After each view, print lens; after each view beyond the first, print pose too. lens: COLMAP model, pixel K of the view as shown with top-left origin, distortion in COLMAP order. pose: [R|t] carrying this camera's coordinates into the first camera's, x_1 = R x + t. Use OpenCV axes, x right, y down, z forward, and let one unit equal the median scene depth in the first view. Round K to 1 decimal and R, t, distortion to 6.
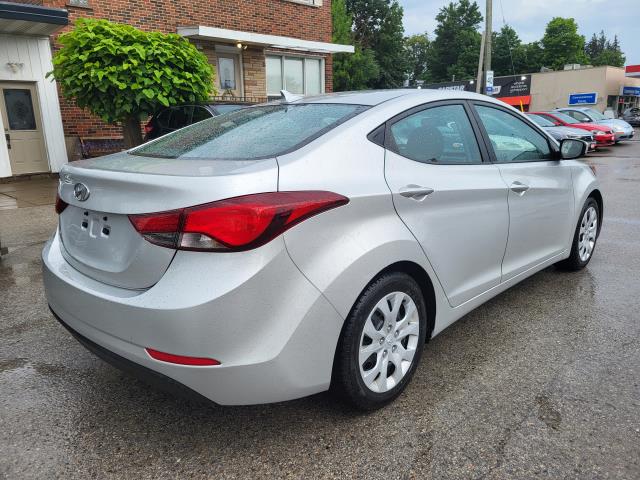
lens RADIAL K [[478.2, 0, 321.4], [0, 478.2, 241.2], [0, 0, 1]] dist [0.055013, -0.033973]
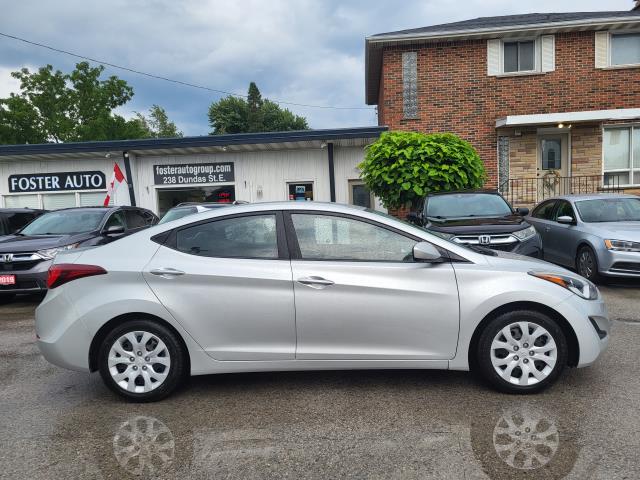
lens RADIAL K [[478.2, 0, 318.3], [0, 478.2, 237.8], [0, 0, 1]] dist [0.055013, -0.033973]
pose [[0.668279, 0.036912, -0.742994, 0.425329], [-0.154561, 0.983863, -0.090140, -0.037070], [0.727677, 0.175076, 0.663200, 0.067848]]
